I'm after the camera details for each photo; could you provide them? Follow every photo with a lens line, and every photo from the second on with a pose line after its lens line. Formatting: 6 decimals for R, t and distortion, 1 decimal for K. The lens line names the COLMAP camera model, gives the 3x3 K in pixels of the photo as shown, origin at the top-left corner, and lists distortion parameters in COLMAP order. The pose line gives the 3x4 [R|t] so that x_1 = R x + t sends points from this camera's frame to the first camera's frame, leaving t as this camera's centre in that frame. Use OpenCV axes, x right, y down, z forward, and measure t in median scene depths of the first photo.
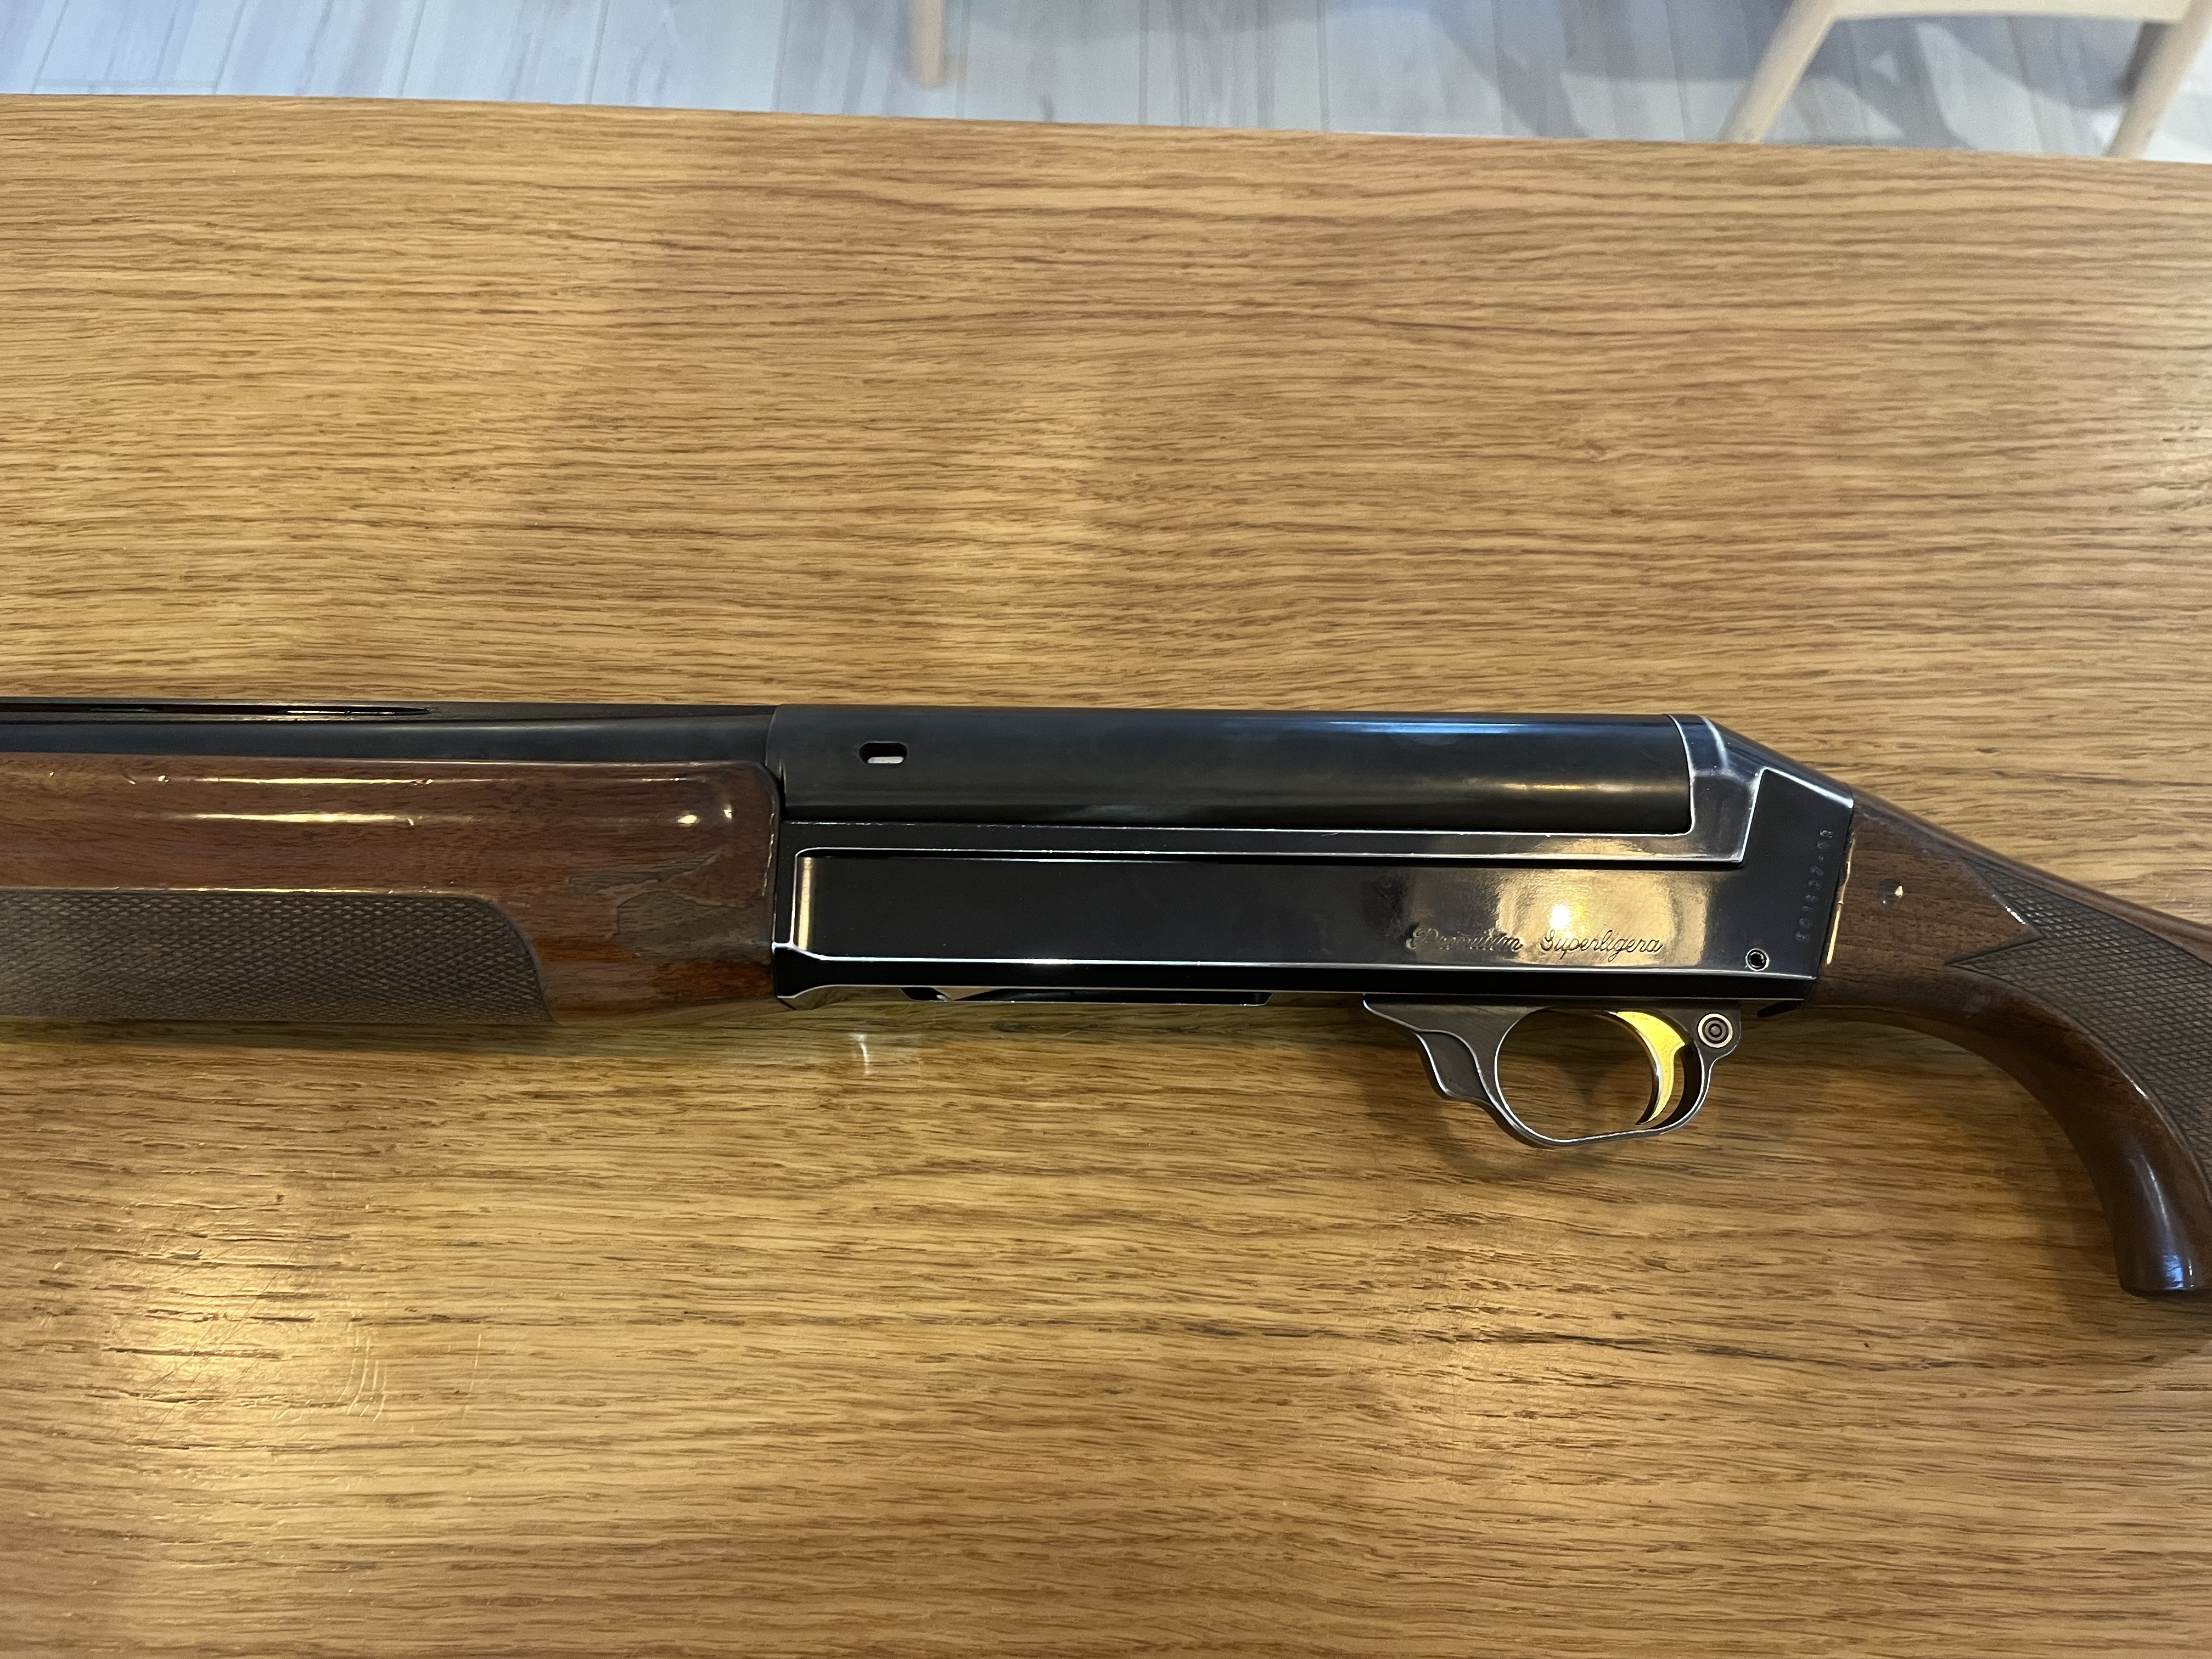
lens RADIAL K [[1666.1, 0, 1113.2], [0, 1666.1, 825.8], [0, 0, 1]] dist [0.054436, -0.082747]
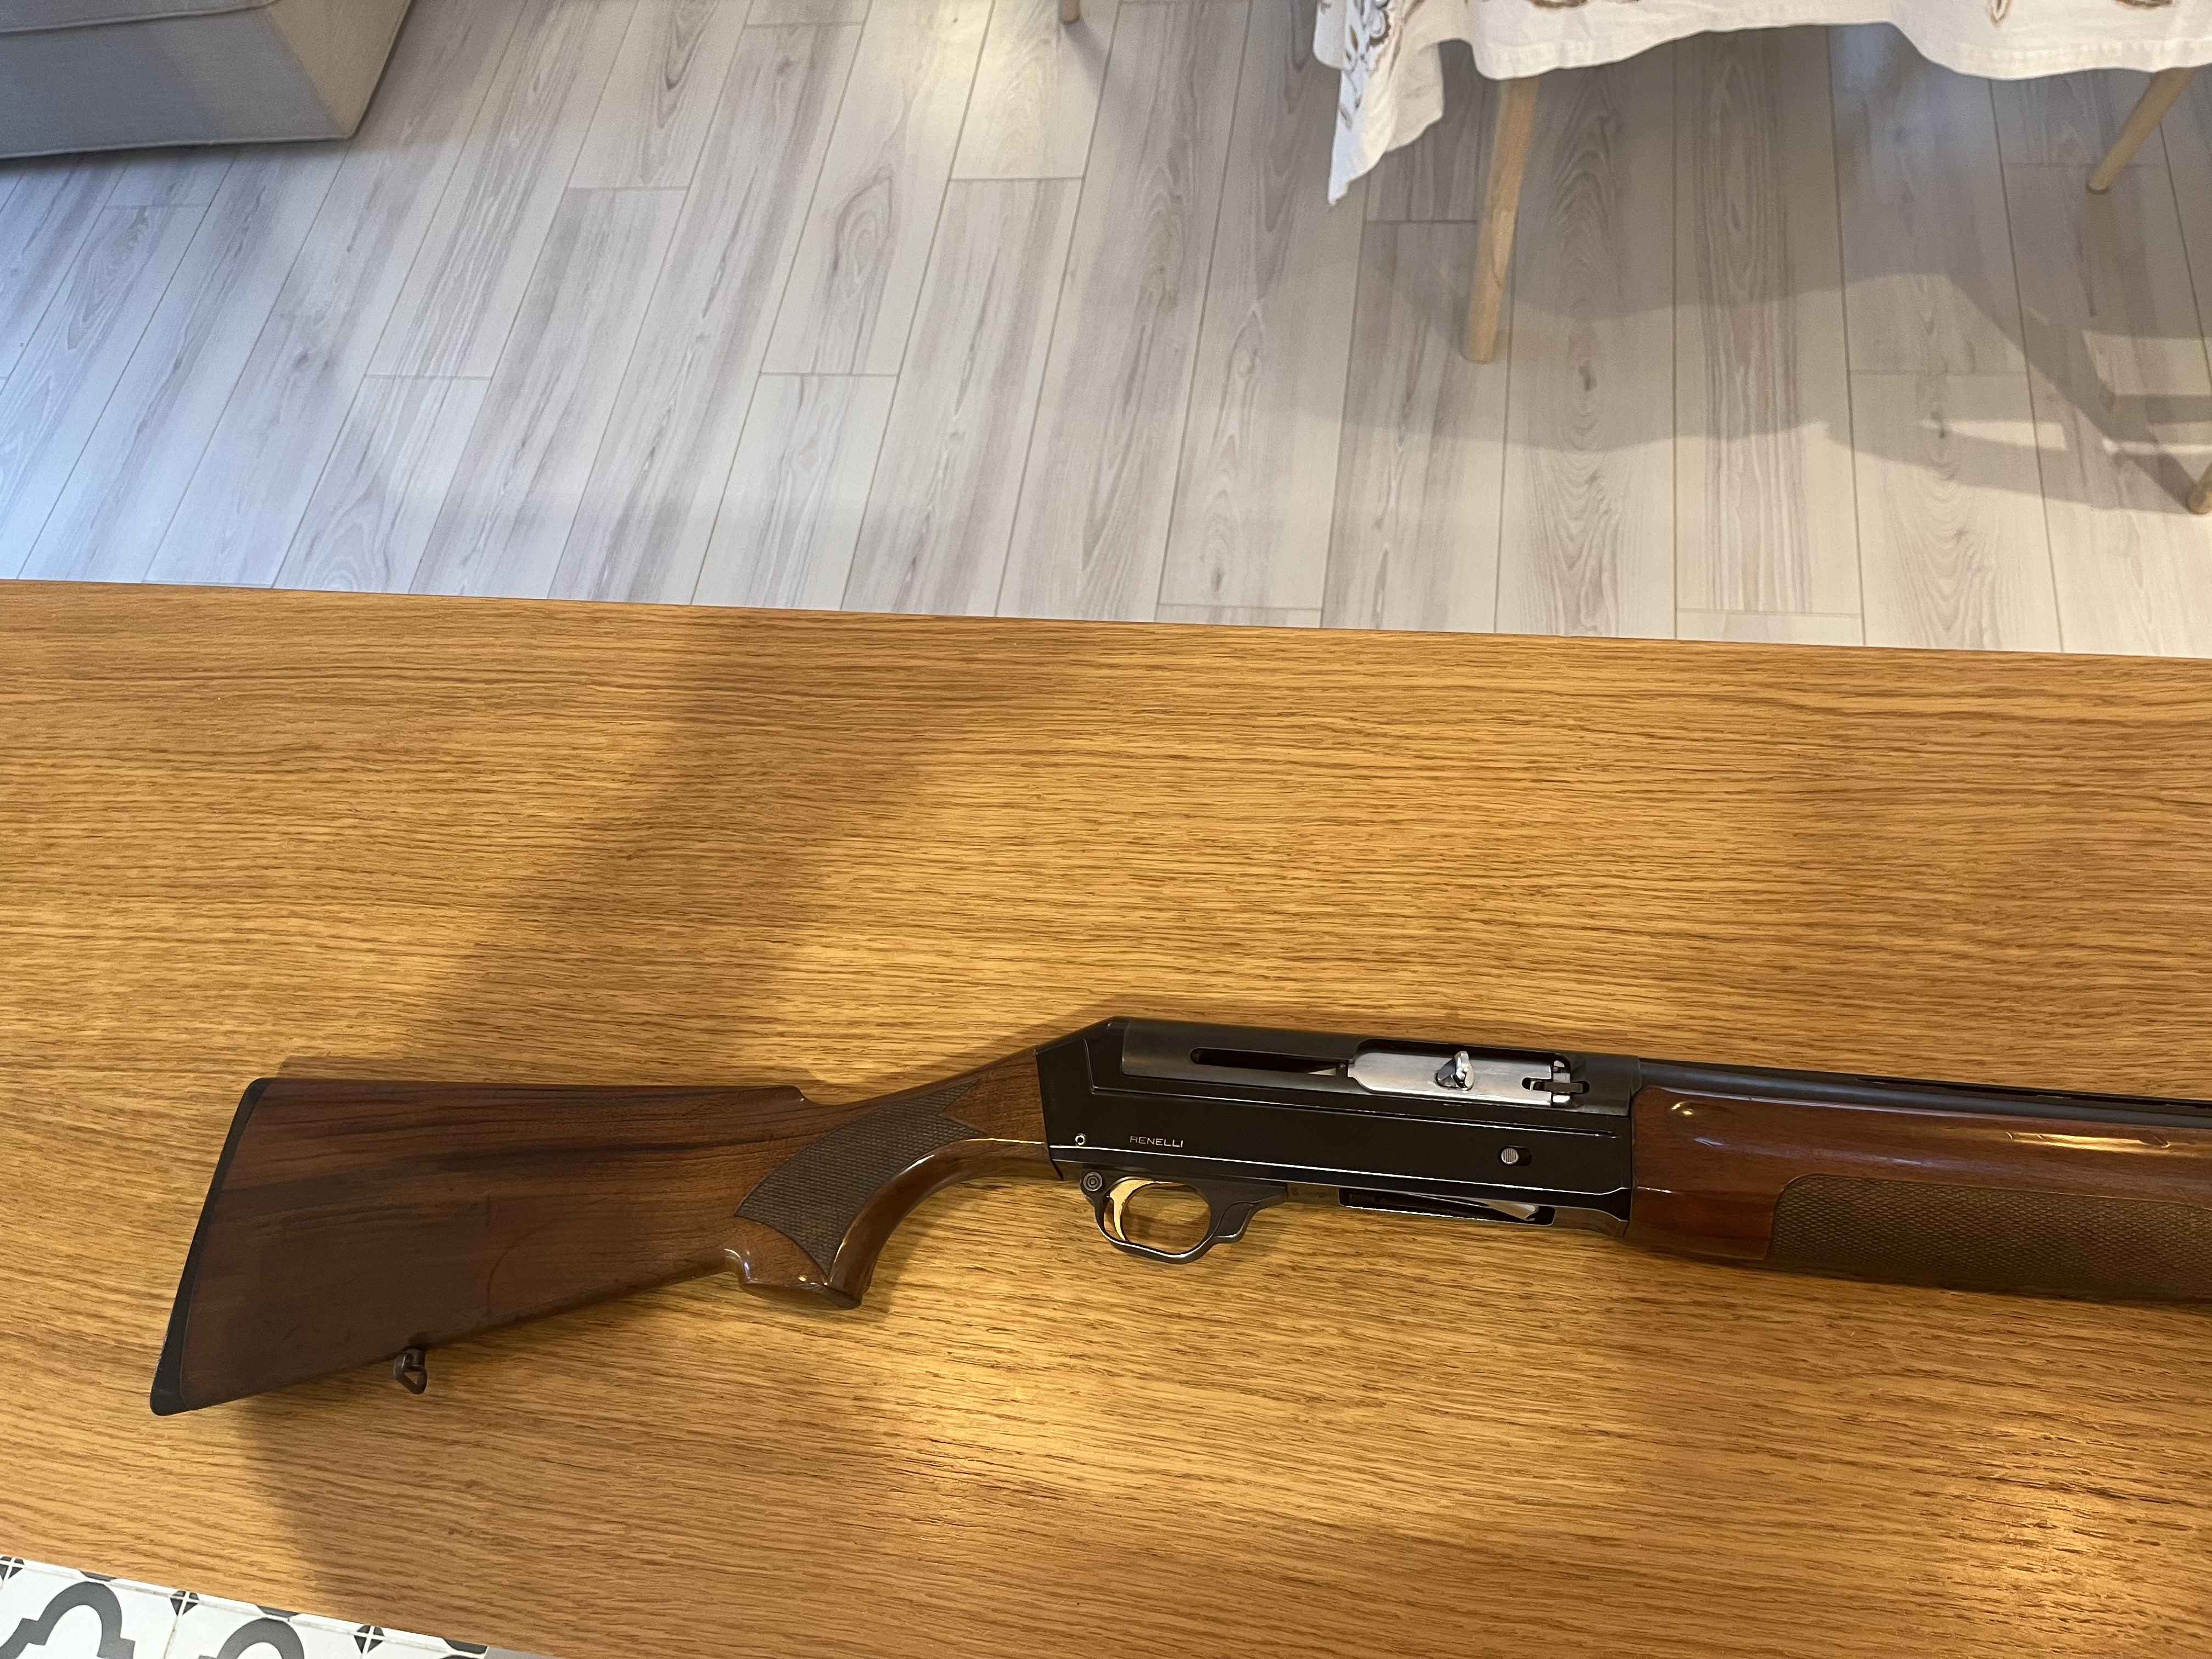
lens RADIAL K [[1666.1, 0, 1099.5], [0, 1666.1, 825.5], [0, 0, 1]] dist [0.054436, -0.082747]
pose [[0.976113, 0.033833, -0.214615, -0.469704], [-0.049066, 0.996609, -0.066051, -0.150807], [0.211652, 0.075004, 0.974463, -0.671442]]
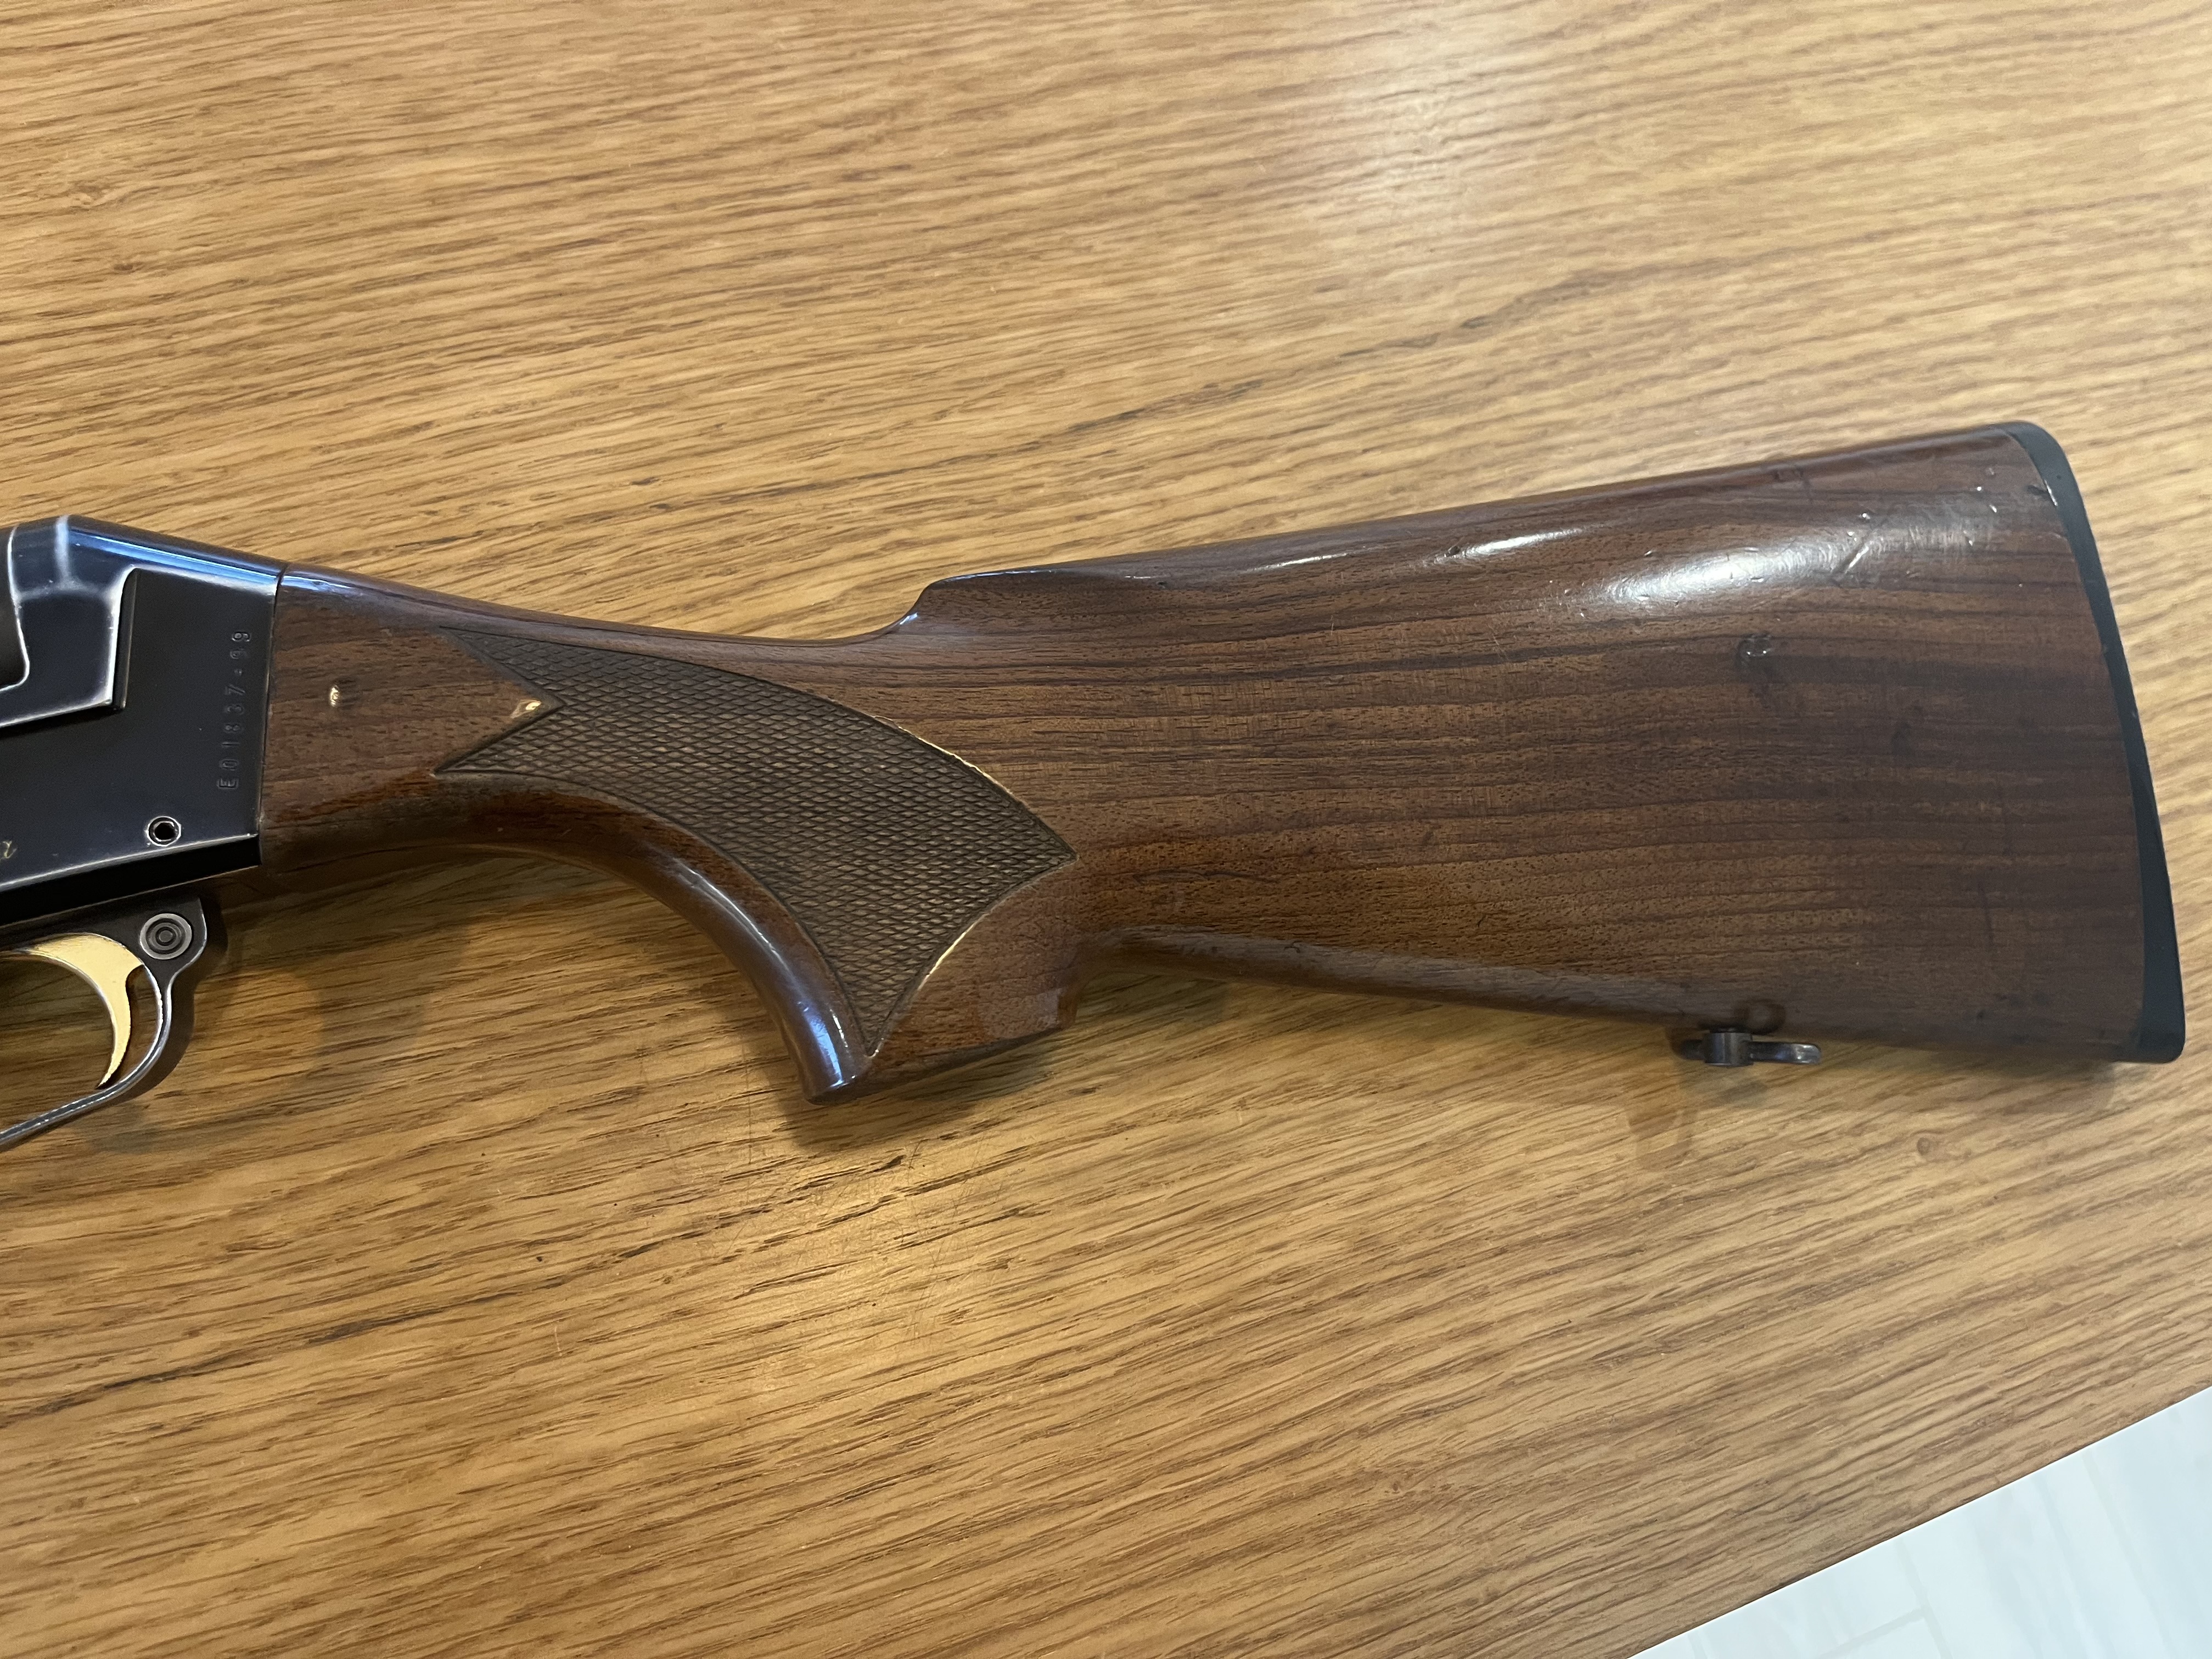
lens RADIAL K [[1666.1, 0, 1105.6], [0, 1666.1, 822.0], [0, 0, 1]] dist [0.054436, -0.082747]
pose [[0.926901, -0.260204, 0.270460, 0.462181], [0.237898, 0.964715, 0.112826, 0.074443], [-0.290275, -0.040237, 0.956097, 0.156112]]
